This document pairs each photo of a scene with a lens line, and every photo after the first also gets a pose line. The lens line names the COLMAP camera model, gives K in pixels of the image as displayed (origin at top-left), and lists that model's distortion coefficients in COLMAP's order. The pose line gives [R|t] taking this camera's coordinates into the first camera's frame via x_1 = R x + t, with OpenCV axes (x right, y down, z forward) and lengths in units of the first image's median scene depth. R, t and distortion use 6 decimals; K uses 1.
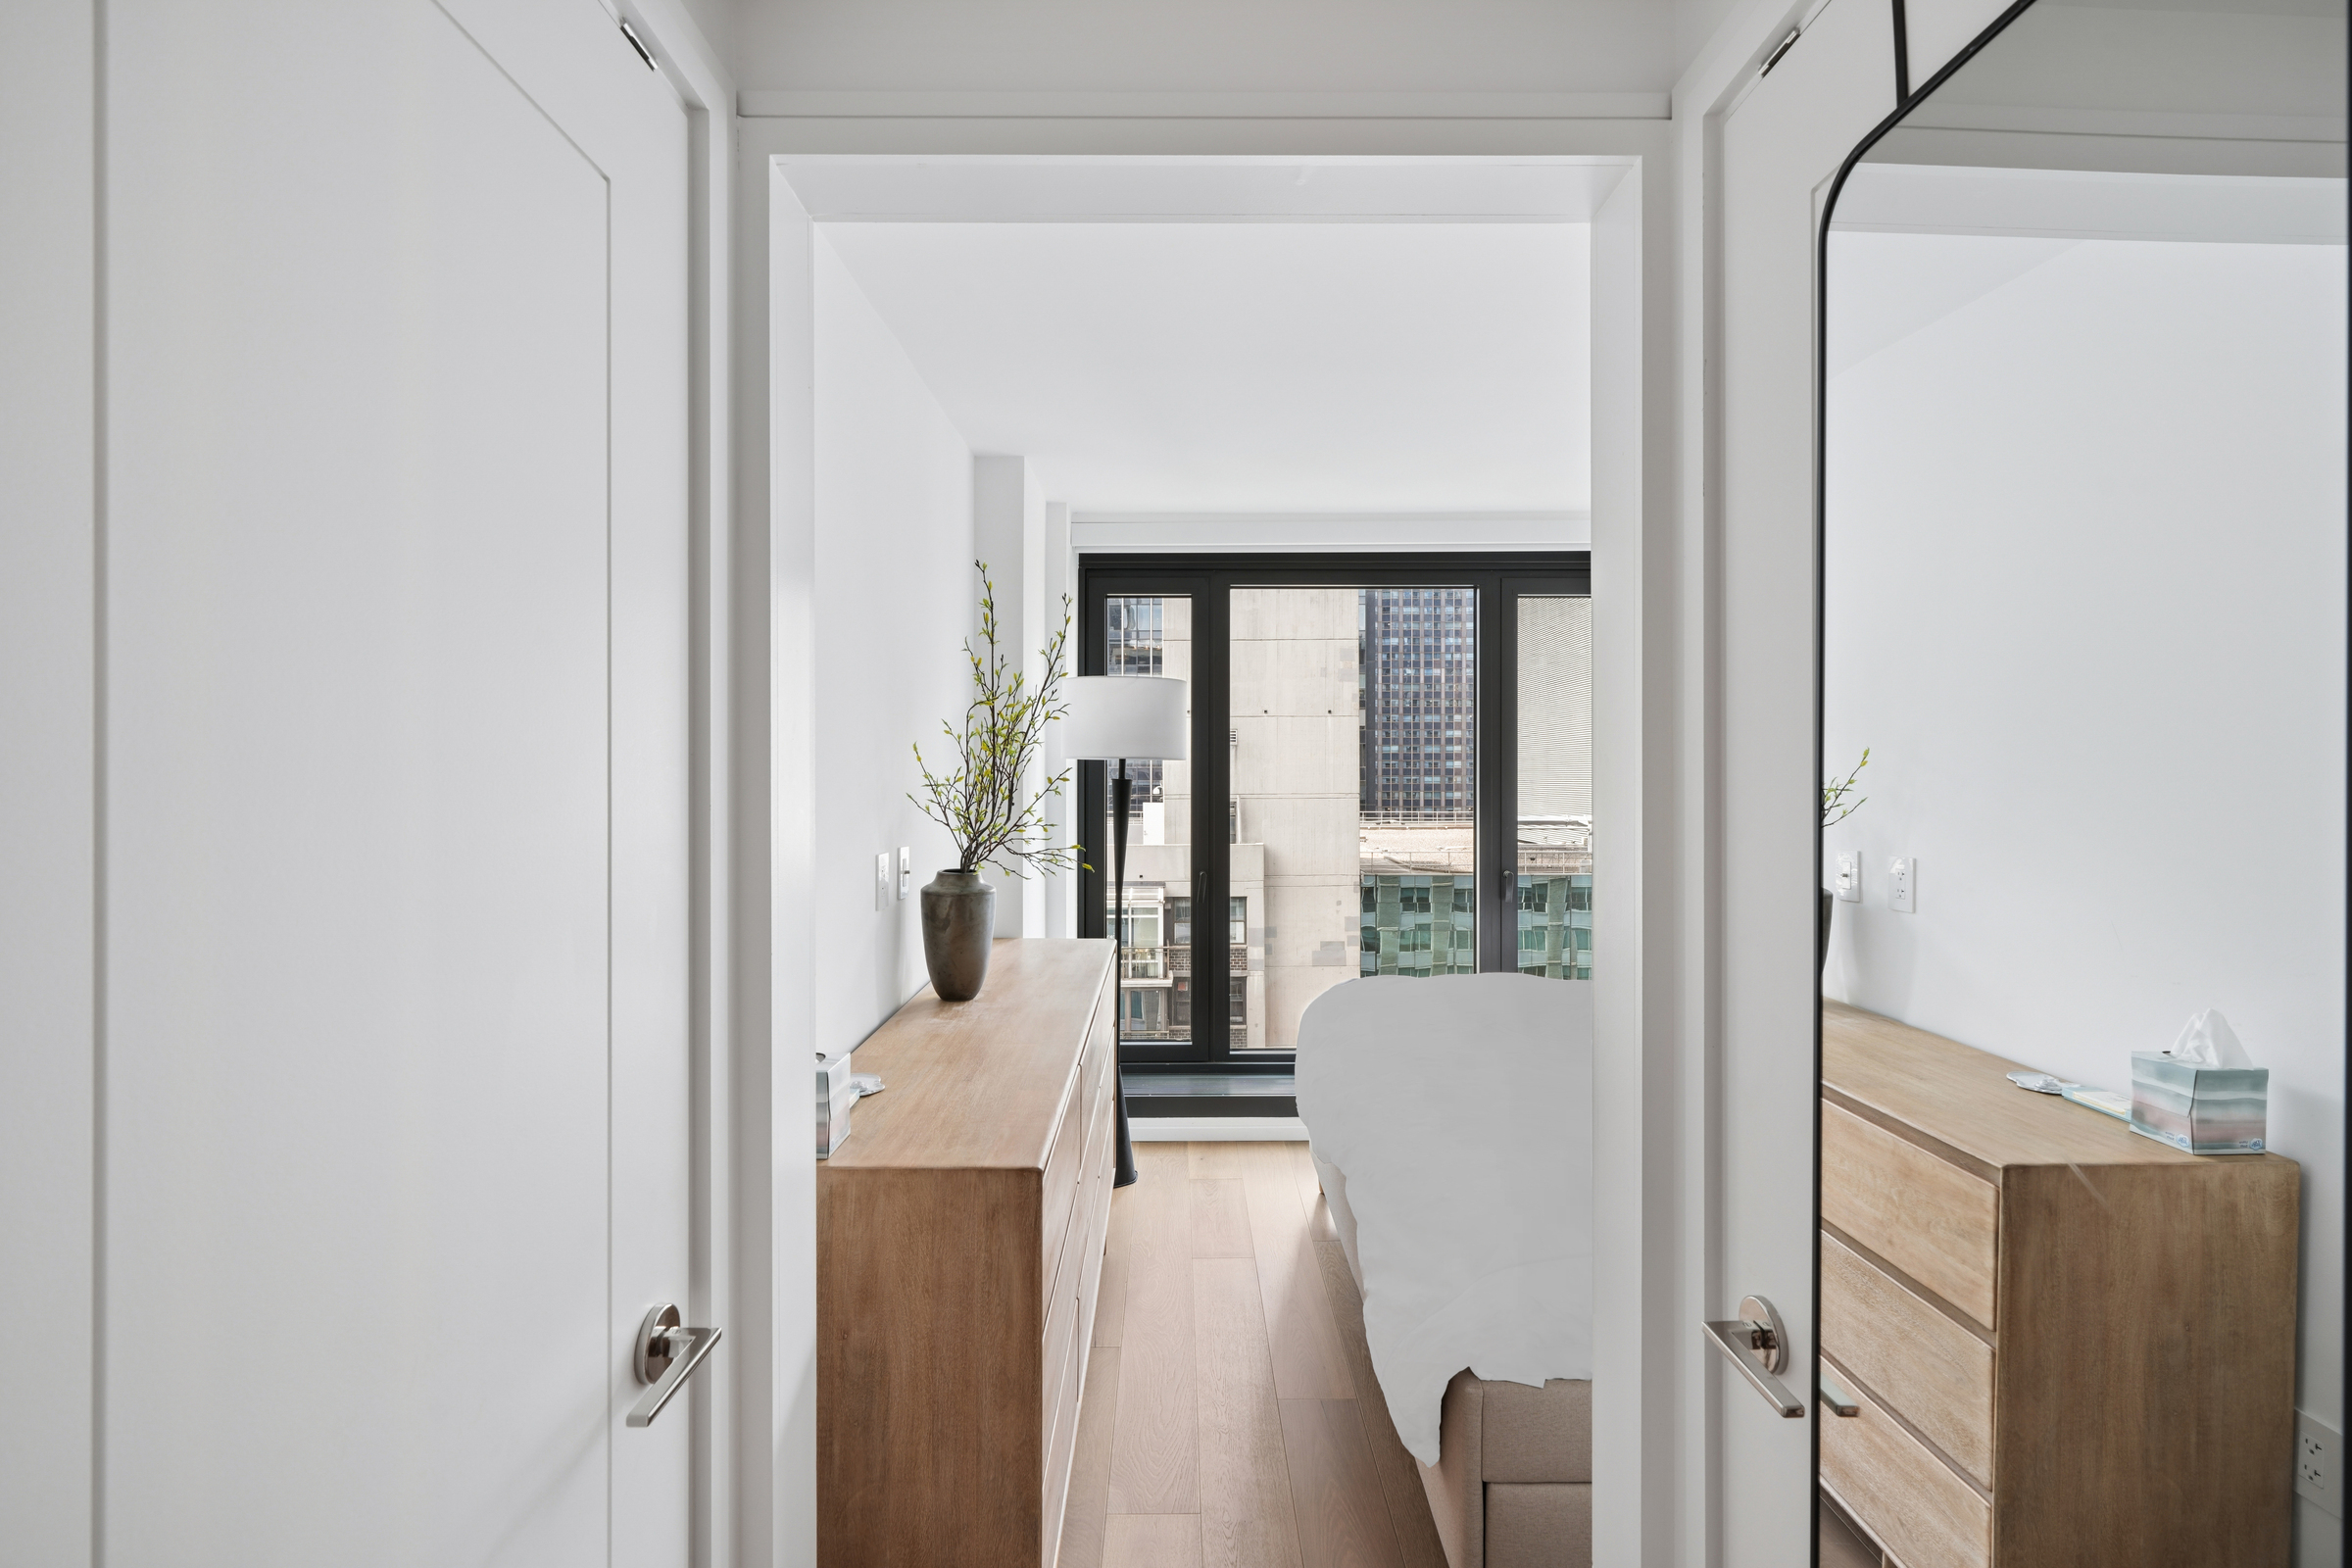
lens RADIAL K [[1038.7, 0, 1181.7], [0, 1038.7, 774.7], [0, 0, 1]] dist [-0.000014, -0.000019]
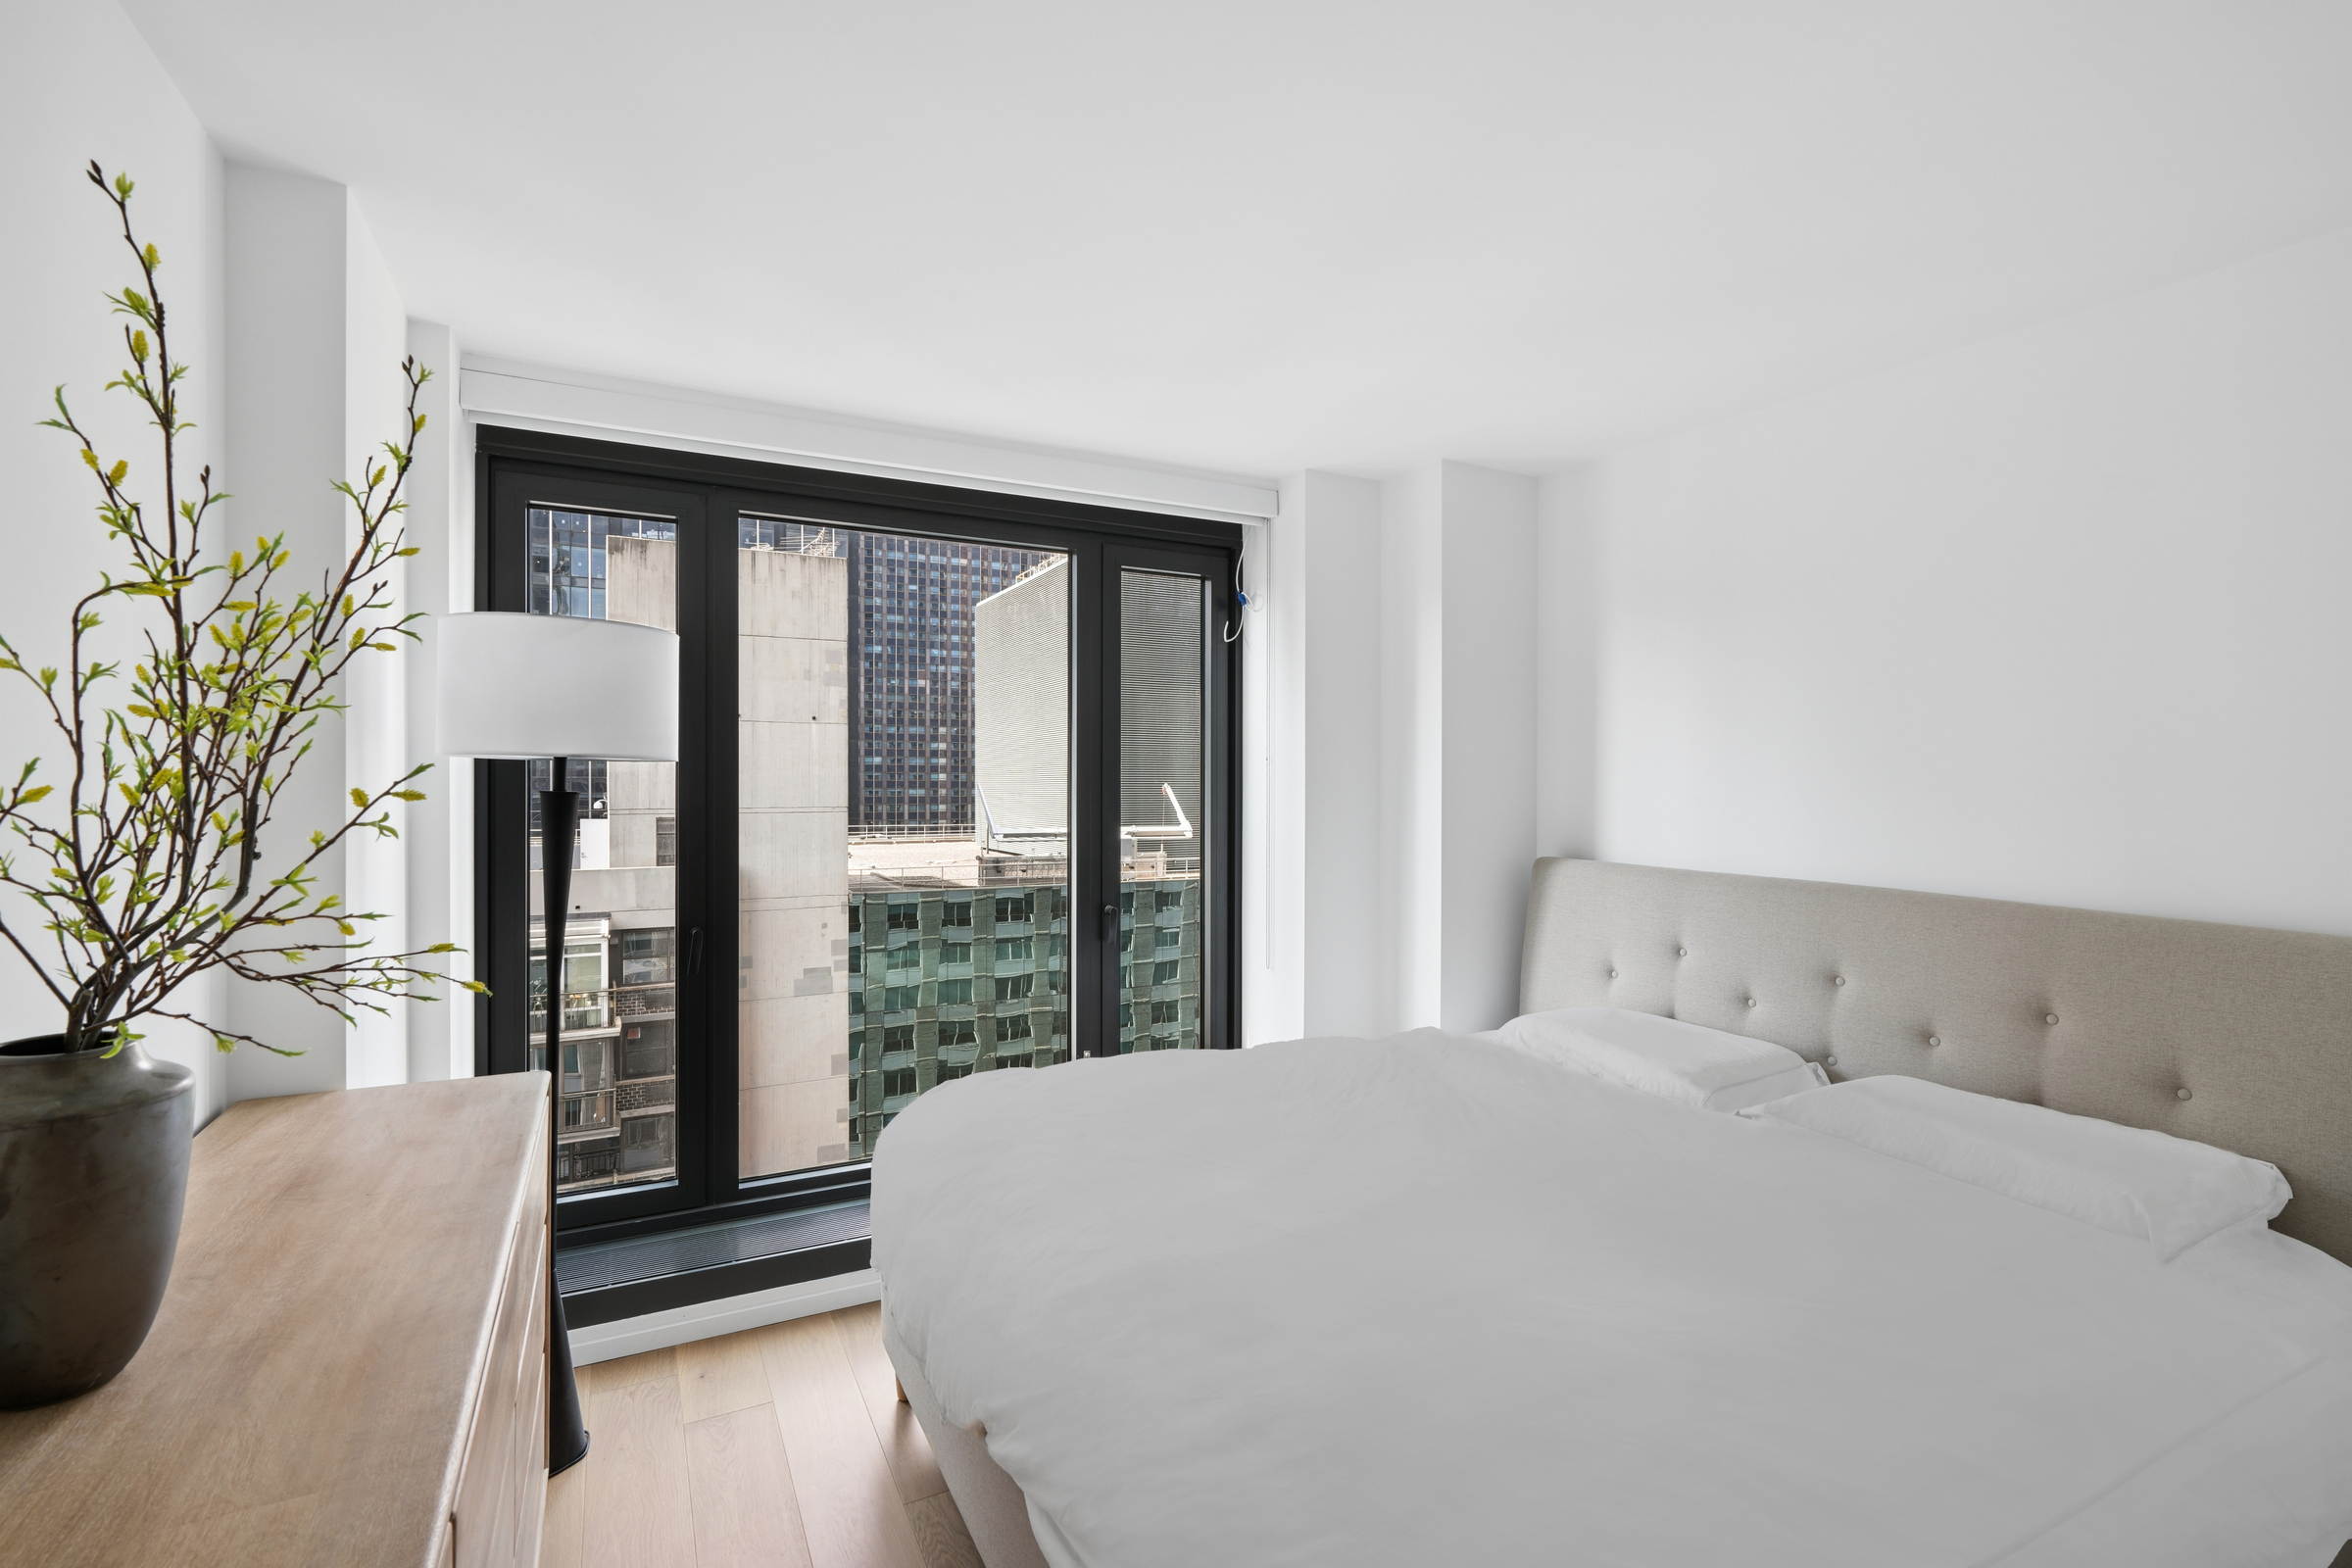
lens RADIAL K [[1055.6, 0, 1188.0], [0, 1055.6, 798.2], [0, 0, 1]] dist [0.001480, -0.008793]
pose [[0.884156, -0.001238, 0.467190, -0.017545], [-0.003612, 0.999948, 0.009487, 0.000317], [-0.467178, -0.010075, 0.884106, 0.248709]]
